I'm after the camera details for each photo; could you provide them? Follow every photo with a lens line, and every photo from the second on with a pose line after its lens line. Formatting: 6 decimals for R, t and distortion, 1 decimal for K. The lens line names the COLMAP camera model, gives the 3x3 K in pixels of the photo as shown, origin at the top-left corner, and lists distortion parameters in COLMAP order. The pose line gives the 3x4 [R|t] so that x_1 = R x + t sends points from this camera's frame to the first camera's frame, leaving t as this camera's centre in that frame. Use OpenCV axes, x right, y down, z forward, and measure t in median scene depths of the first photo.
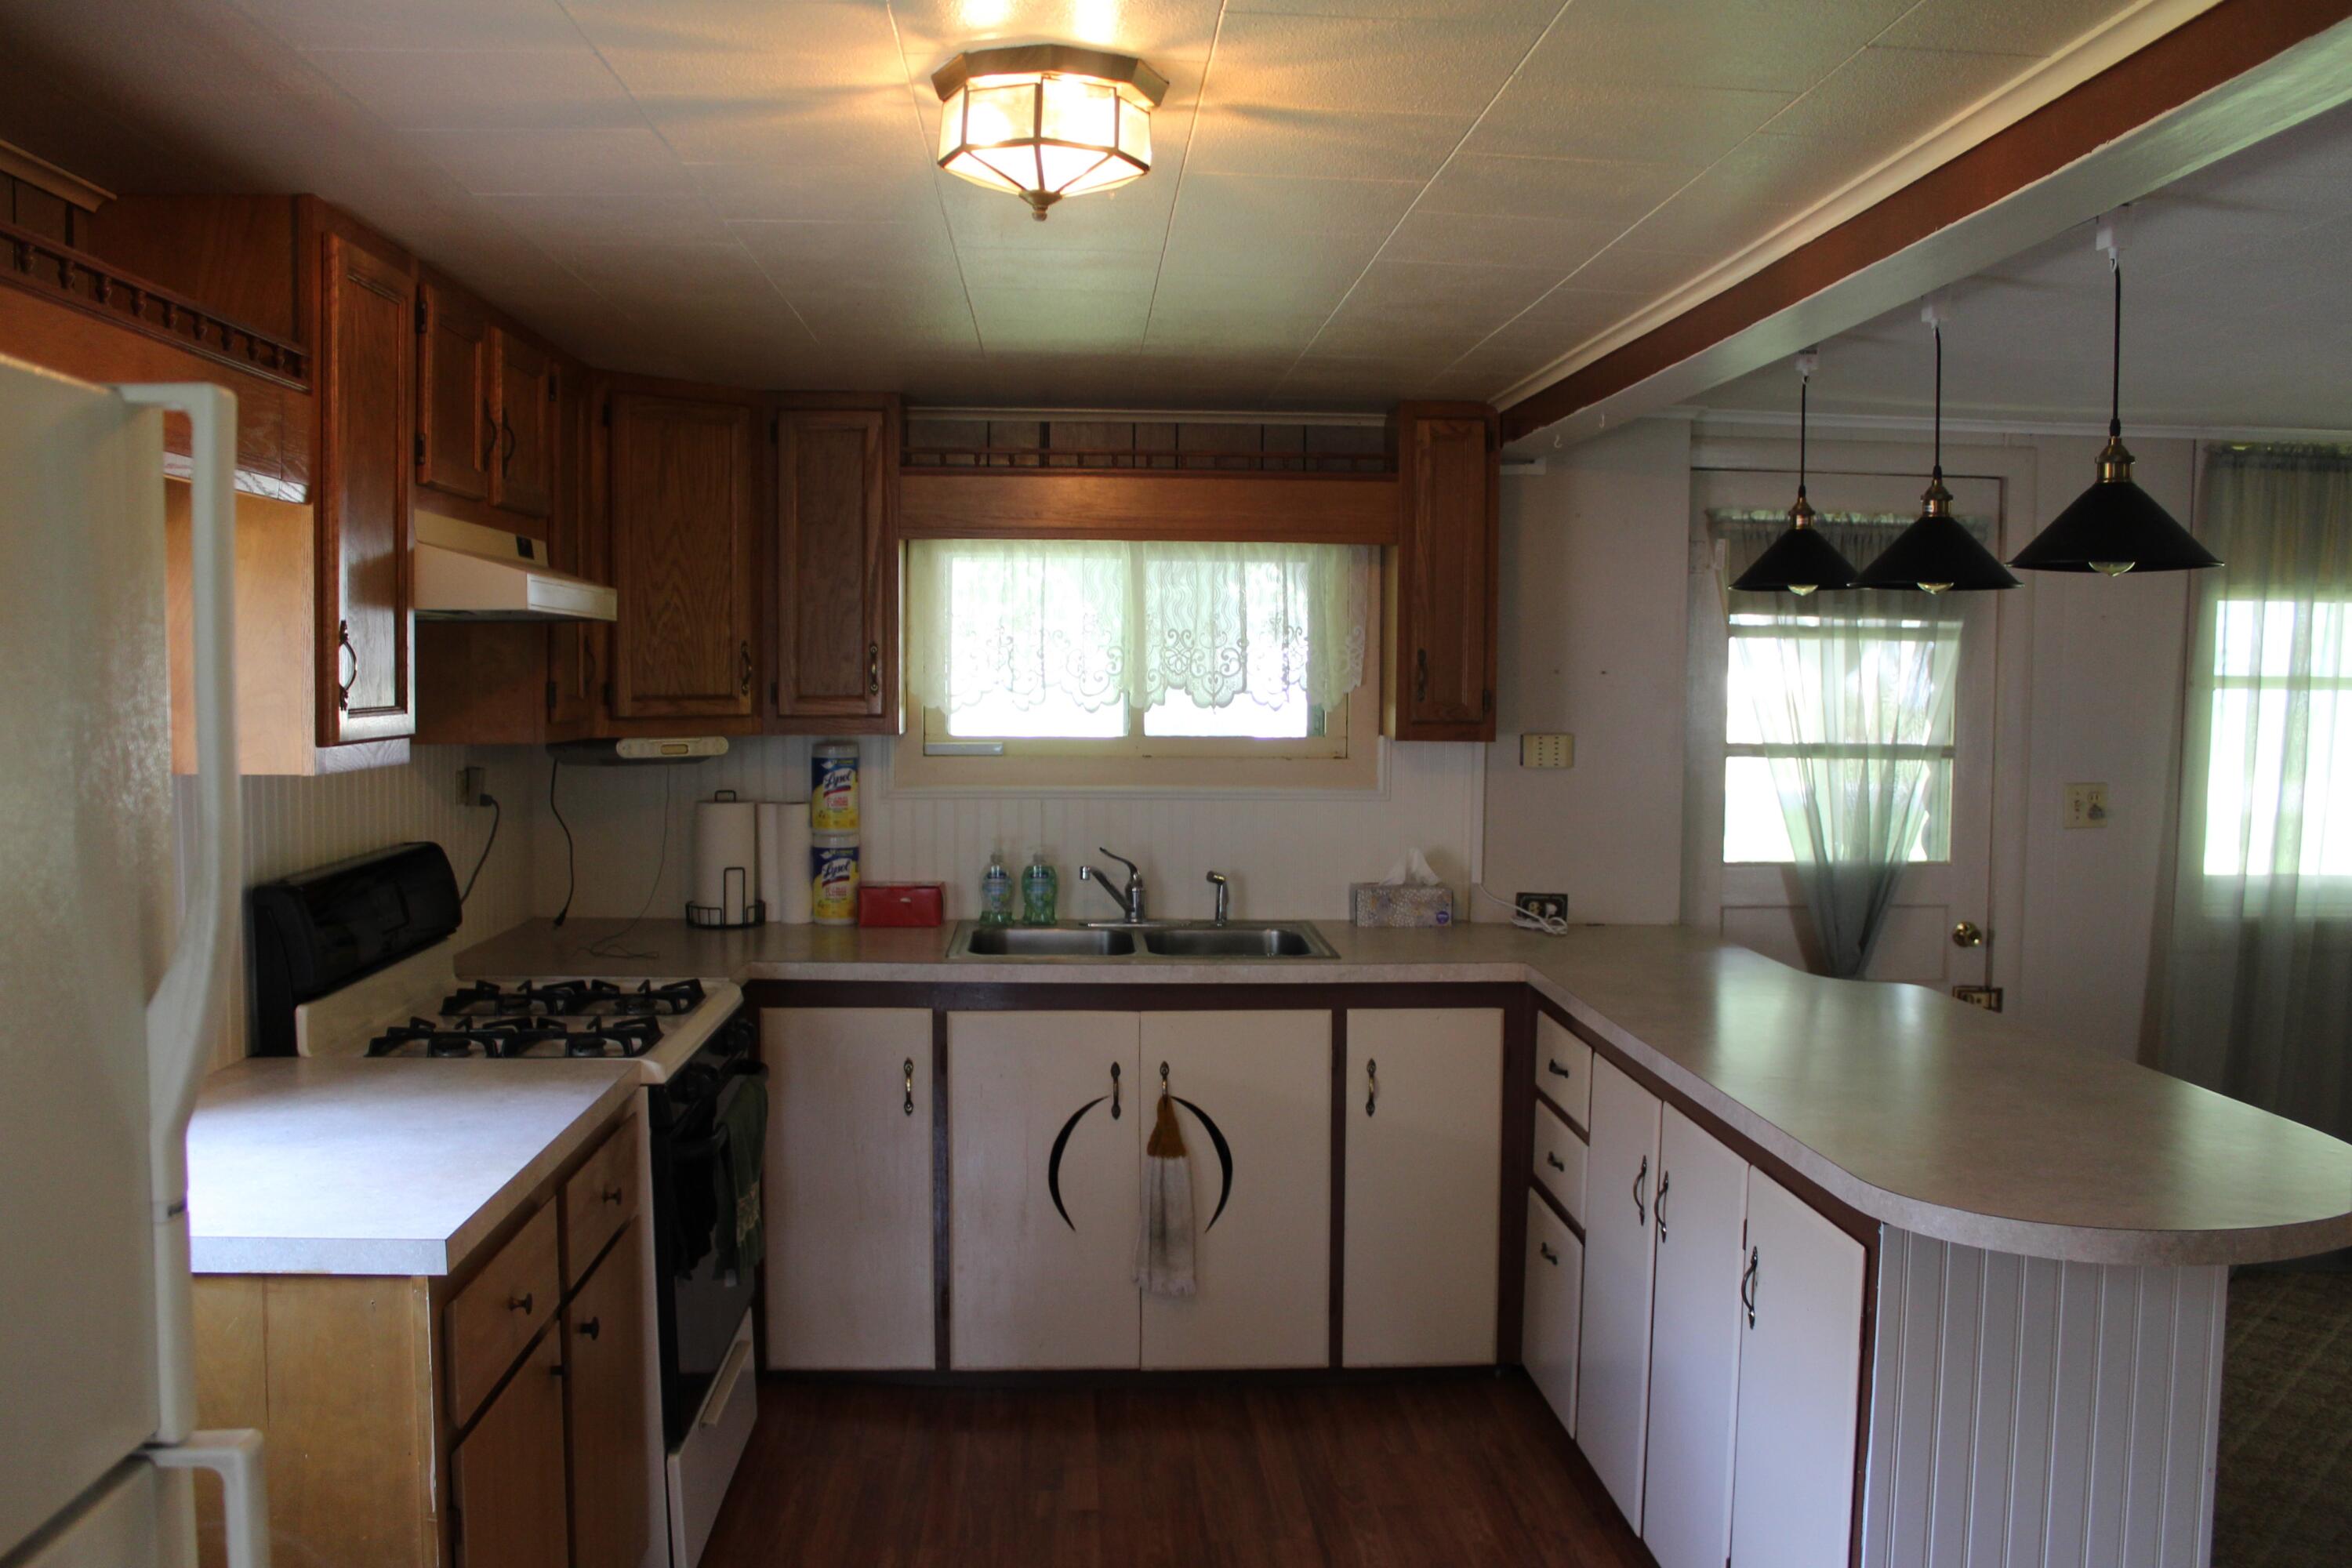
lens RADIAL K [[1944.8, 0, 1176.0], [0, 1944.8, 784.0], [0, 0, 1]] dist [-0.171766, 0.150149]
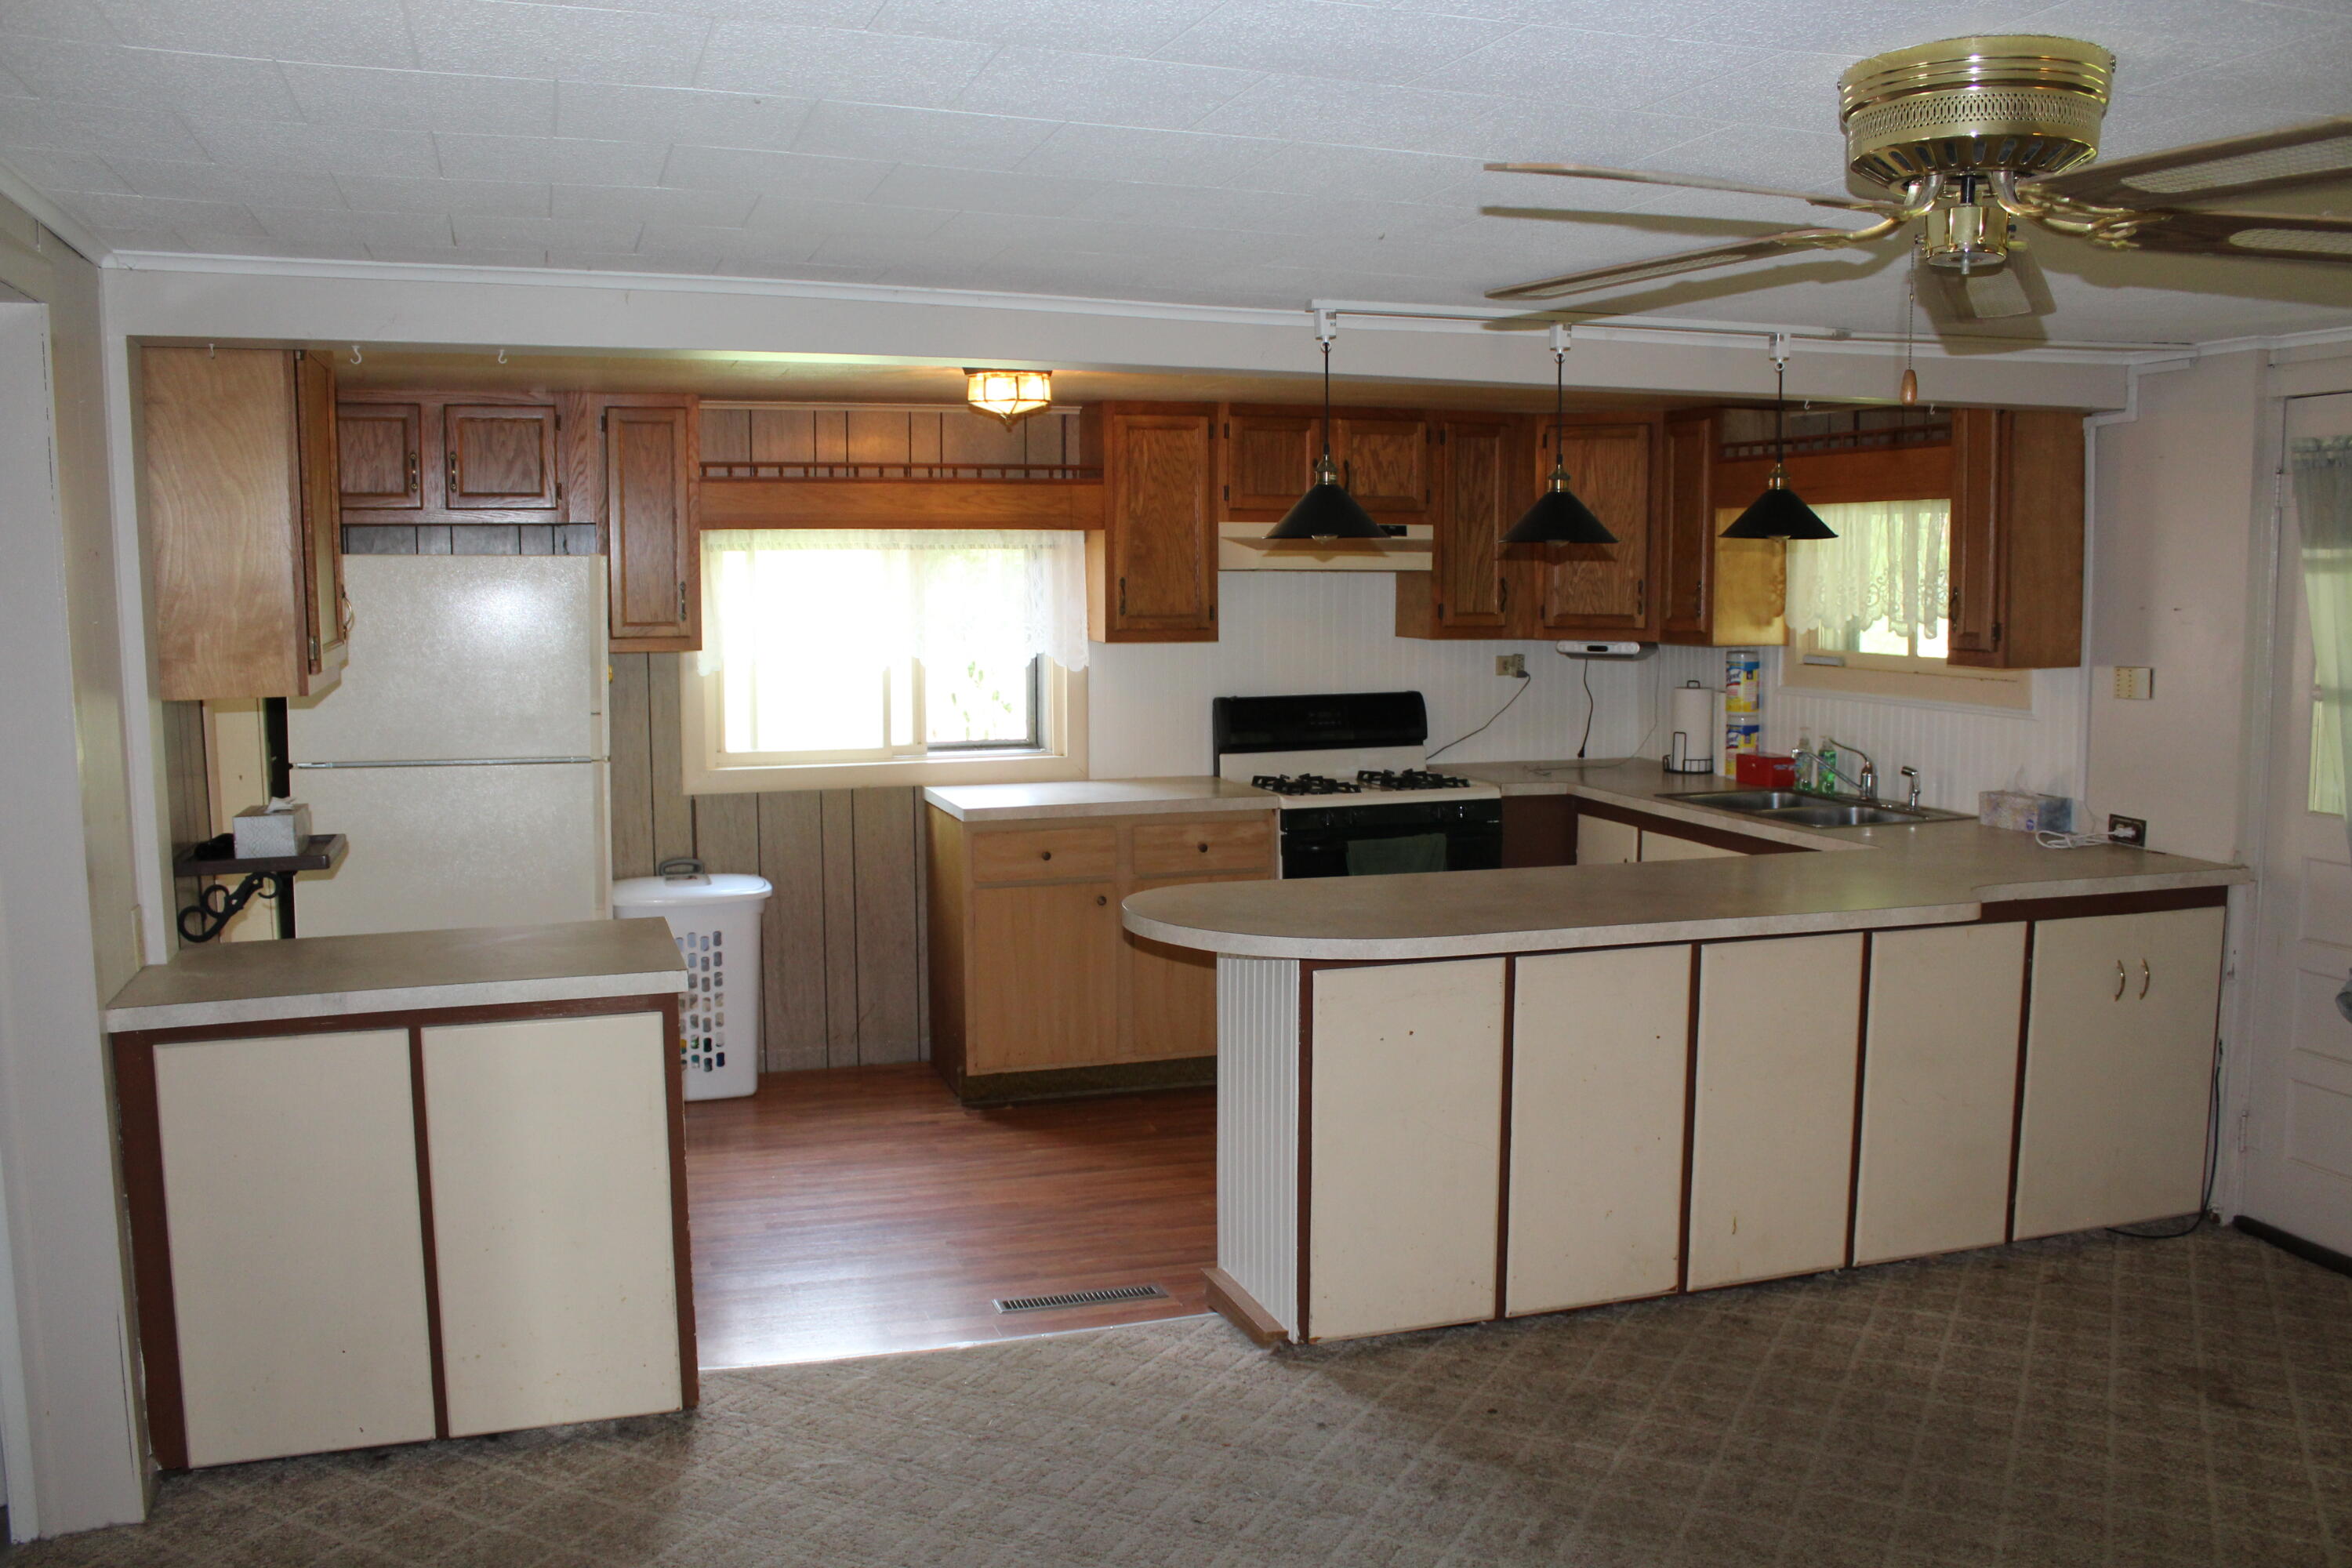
lens RADIAL K [[1944.8, 0, 1176.0], [0, 1944.8, 784.0], [0, 0, 1]] dist [-0.171766, 0.150149]
pose [[0.262098, 0.097098, -0.960144, 1.066737], [-0.053351, 0.994862, 0.086045, -0.023020], [0.963566, 0.028673, 0.265931, 0.229512]]
